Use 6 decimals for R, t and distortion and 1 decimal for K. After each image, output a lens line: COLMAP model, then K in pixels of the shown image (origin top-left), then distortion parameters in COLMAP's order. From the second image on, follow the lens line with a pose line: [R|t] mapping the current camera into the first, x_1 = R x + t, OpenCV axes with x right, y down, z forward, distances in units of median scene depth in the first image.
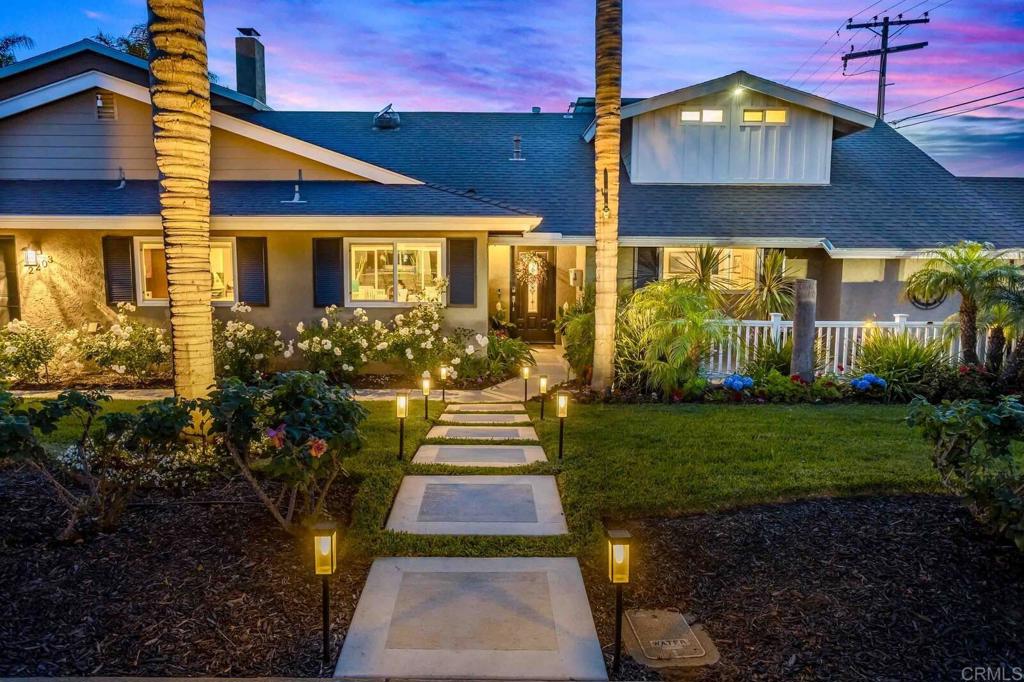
lens RADIAL K [[659.5, 0, 512.0], [0, 659.5, 341.0], [0, 0, 1]] dist [-0.001593, -0.000149]
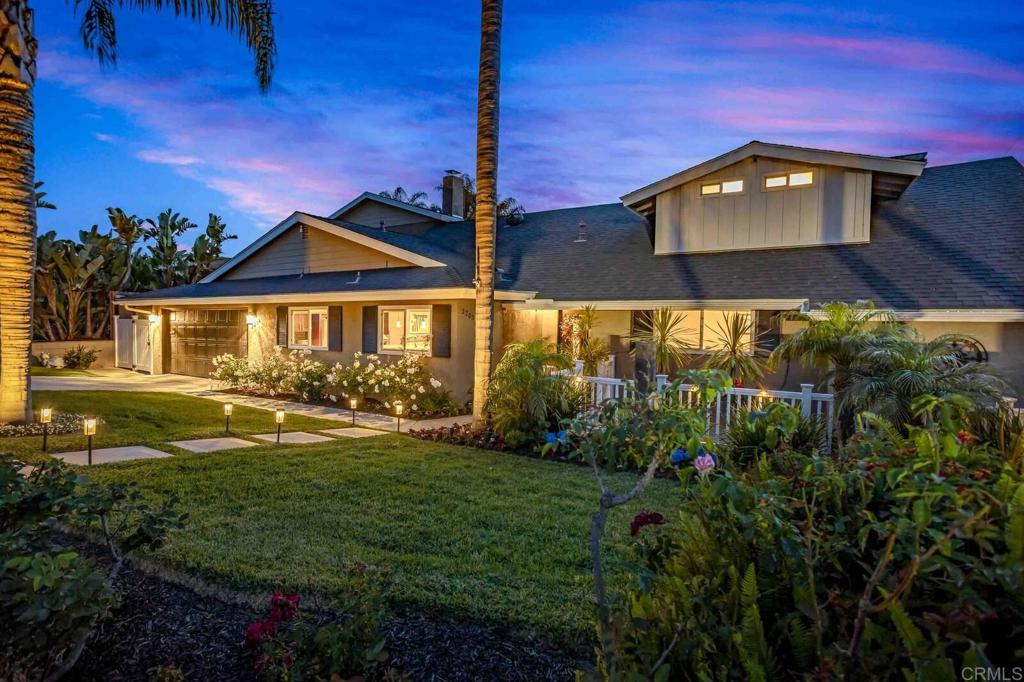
lens RADIAL K [[502.6, 0, 510.2], [0, 502.6, 324.8], [0, 0, 1]] dist [-0.036634, 0.017833]
pose [[0.850621, 0.006001, -0.525746, 0.516972], [-0.067926, 0.992809, -0.098567, -0.024449], [0.521374, 0.119555, 0.844912, 0.206982]]
